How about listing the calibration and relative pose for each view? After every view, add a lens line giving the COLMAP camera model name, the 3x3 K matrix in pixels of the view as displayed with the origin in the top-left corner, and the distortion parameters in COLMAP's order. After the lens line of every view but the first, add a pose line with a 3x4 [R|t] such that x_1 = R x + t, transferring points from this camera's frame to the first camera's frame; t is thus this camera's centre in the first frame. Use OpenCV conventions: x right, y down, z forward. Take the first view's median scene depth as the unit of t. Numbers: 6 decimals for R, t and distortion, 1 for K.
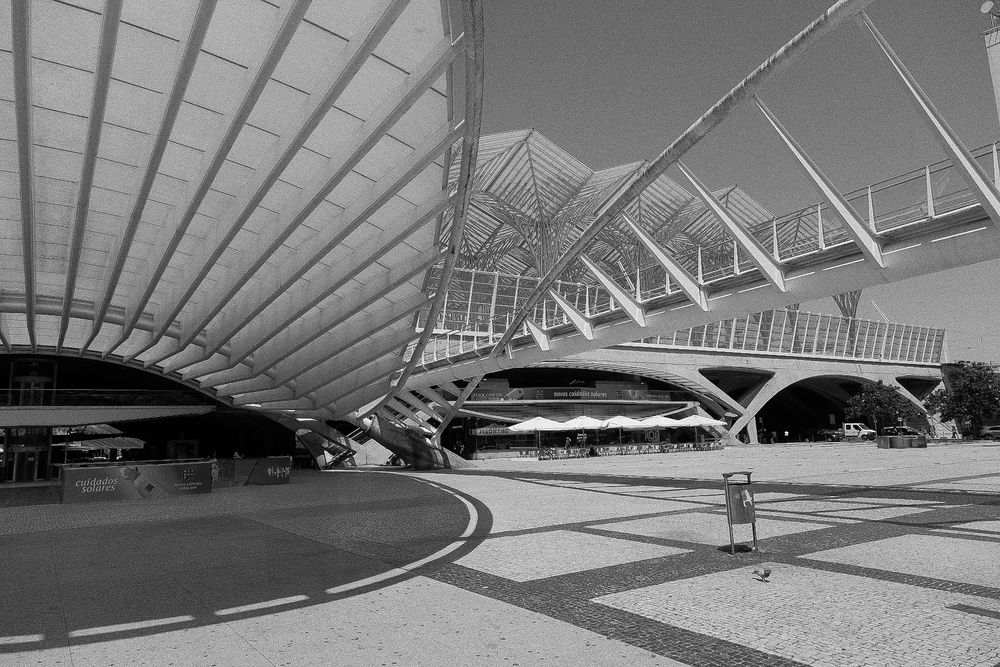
lens RADIAL K [[675.0, 0, 500.0], [0, 675.0, 333.5], [0, 0, 1]] dist [-0.000863, -0.002055]
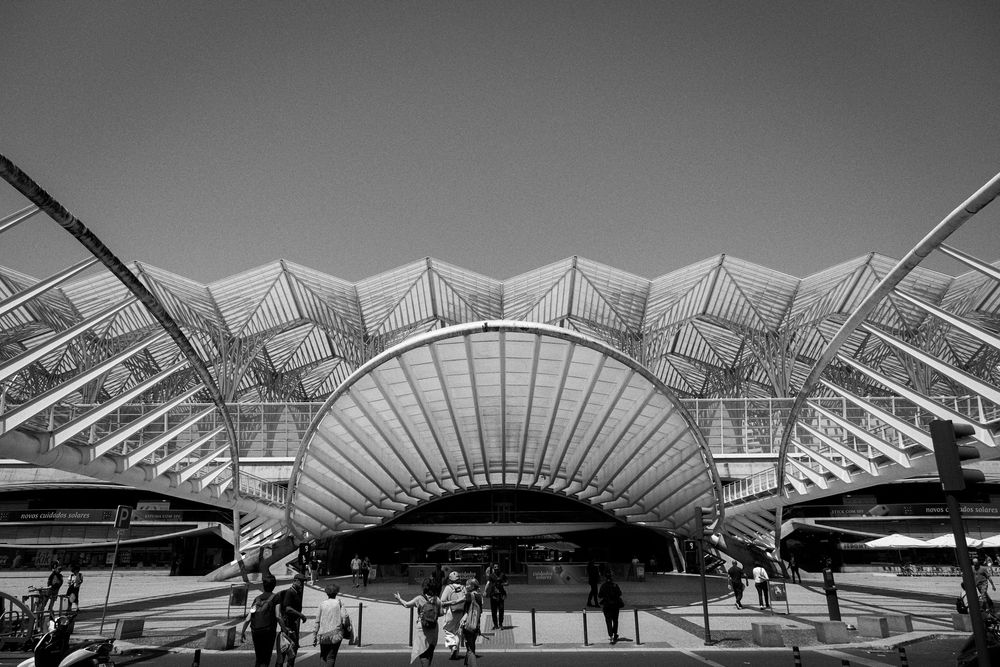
lens RADIAL K [[674.4, 0, 500.0], [0, 674.4, 333.5], [0, 0, 1]] dist [0.003498, 0.005918]
pose [[0.827392, -0.145675, -0.542403, 0.216004], [0.064908, 0.984106, -0.165292, -0.069252], [0.557861, 0.101555, 0.823697, -0.350085]]
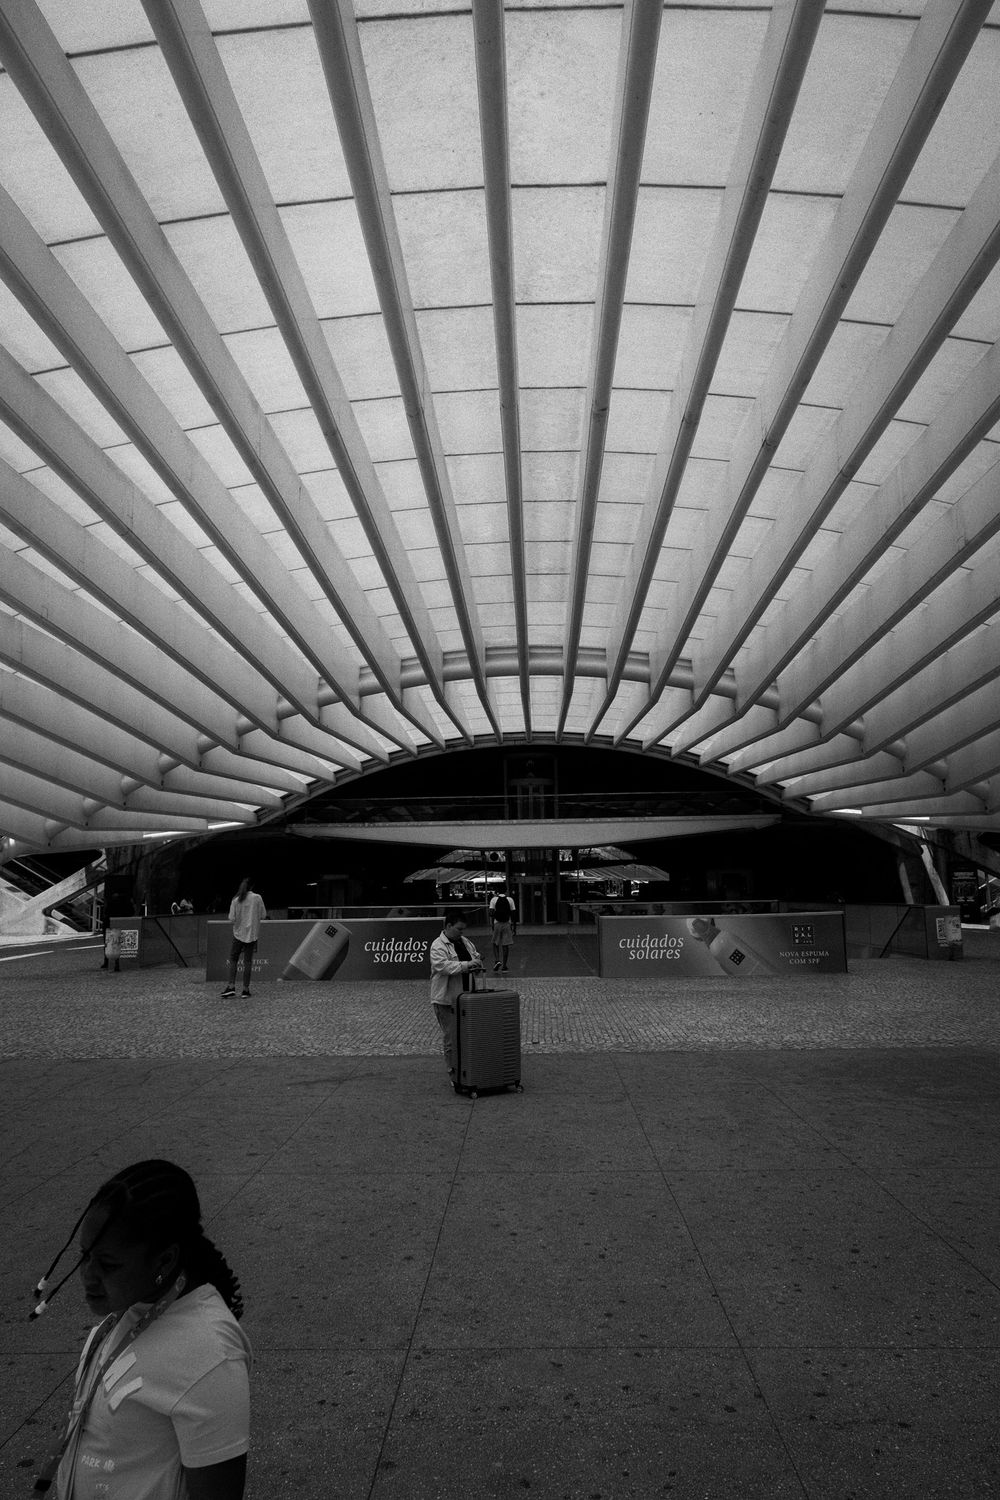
lens RADIAL K [[1011.1, 0, 461.8], [0, 1011.1, 783.4], [0, 0, 1]] dist [0.012746, 0.001285]
pose [[0.786633, -0.040990, -0.616059, -0.098907], [0.085197, 0.995455, 0.042553, 0.019028], [0.611515, -0.085960, 0.786550, 0.125021]]
